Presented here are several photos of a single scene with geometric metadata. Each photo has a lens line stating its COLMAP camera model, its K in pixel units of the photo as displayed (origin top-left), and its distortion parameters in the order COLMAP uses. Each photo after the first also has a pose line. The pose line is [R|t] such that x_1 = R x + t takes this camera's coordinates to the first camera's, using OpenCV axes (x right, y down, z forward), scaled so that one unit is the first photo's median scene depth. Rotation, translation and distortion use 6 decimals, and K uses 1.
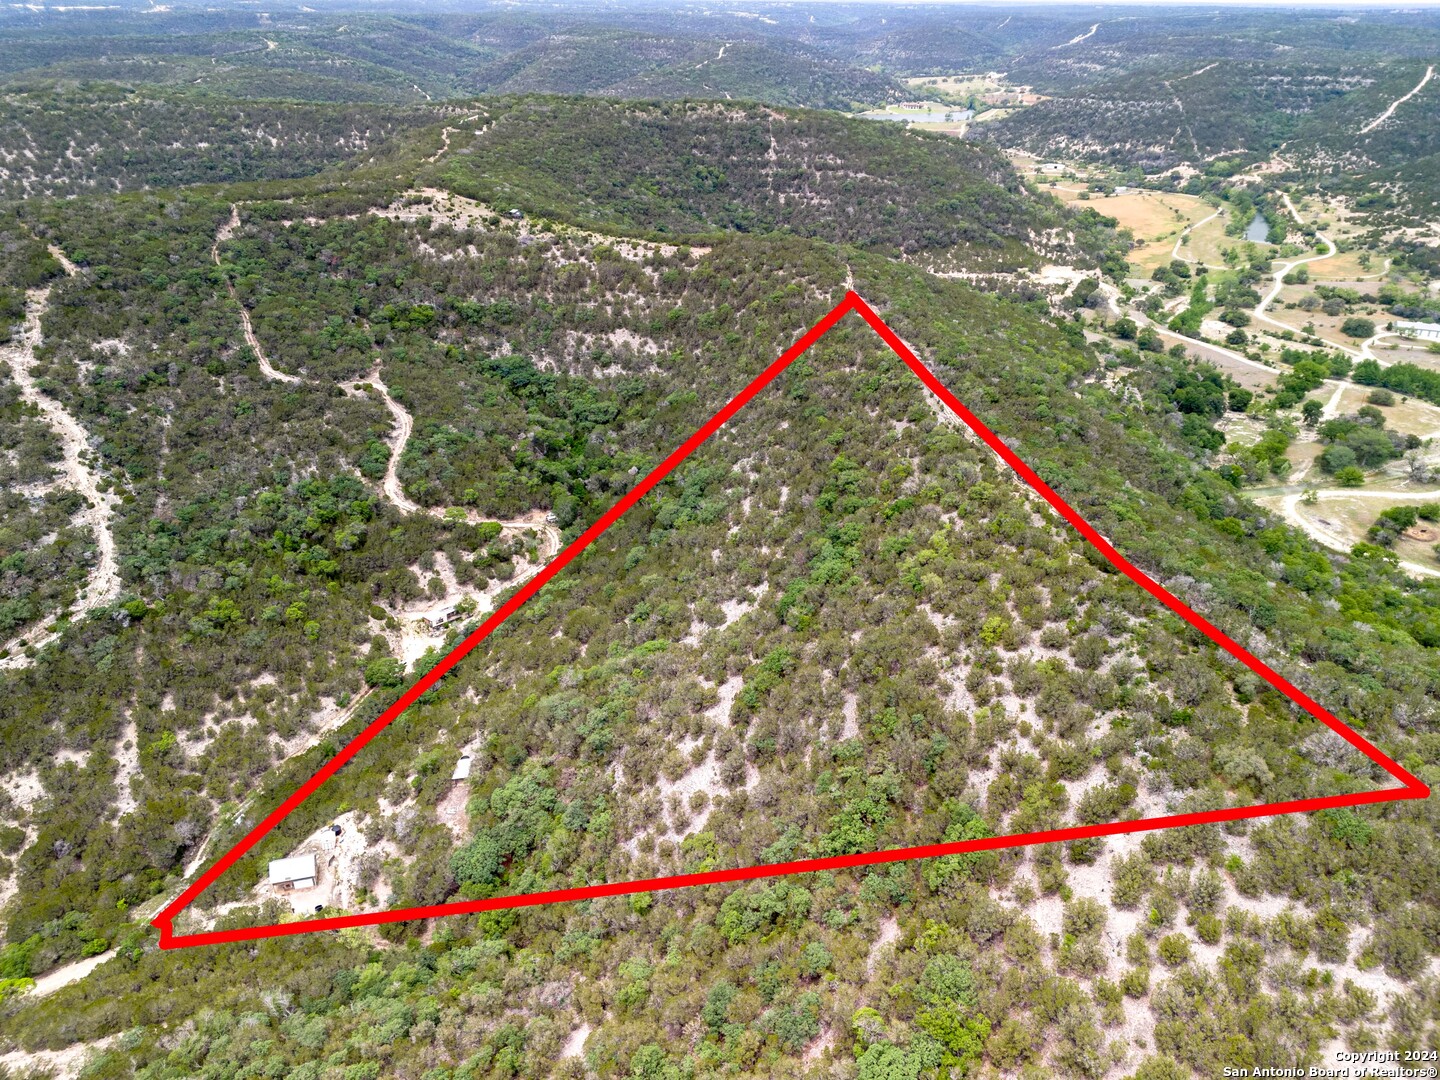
lens RADIAL K [[1056.5, 0, 724.1], [0, 1056.5, 546.7], [0, 0, 1]] dist [0.068003, -0.058158]
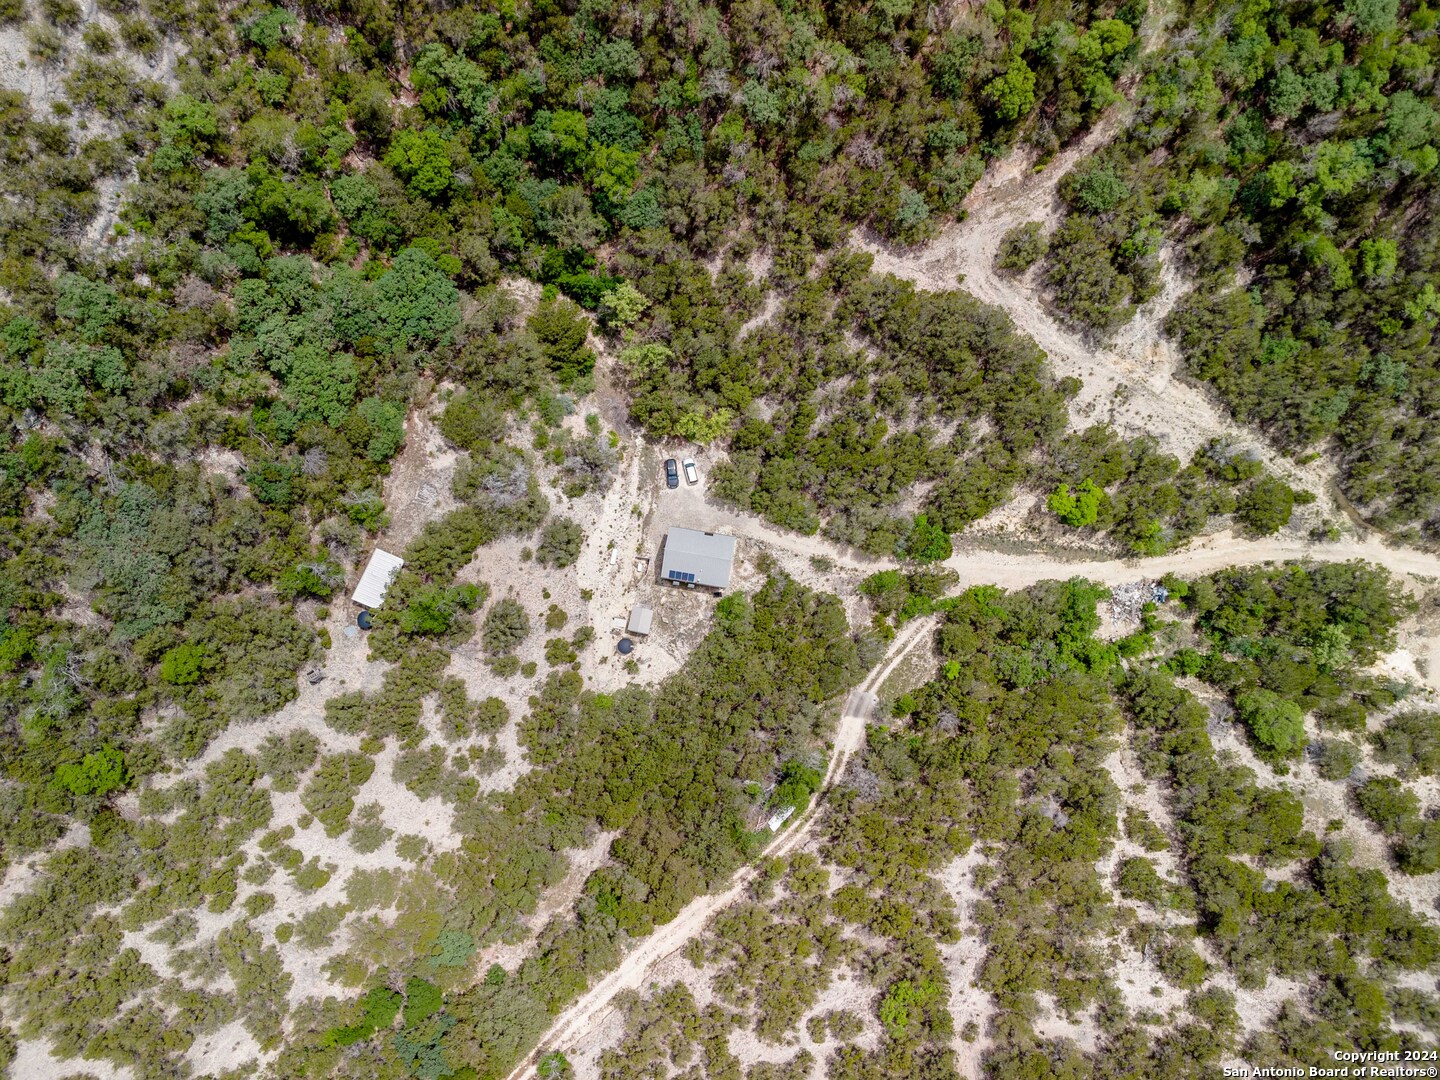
lens RADIAL K [[1056.5, 0, 724.0], [0, 1056.5, 539.6], [0, 0, 1]] dist [0.068003, -0.058158]
pose [[-0.907249, -0.418759, 0.039255, -0.271382], [0.168164, -0.275610, 0.946446, -0.164298], [-0.385514, 0.865263, 0.320467, 0.495286]]
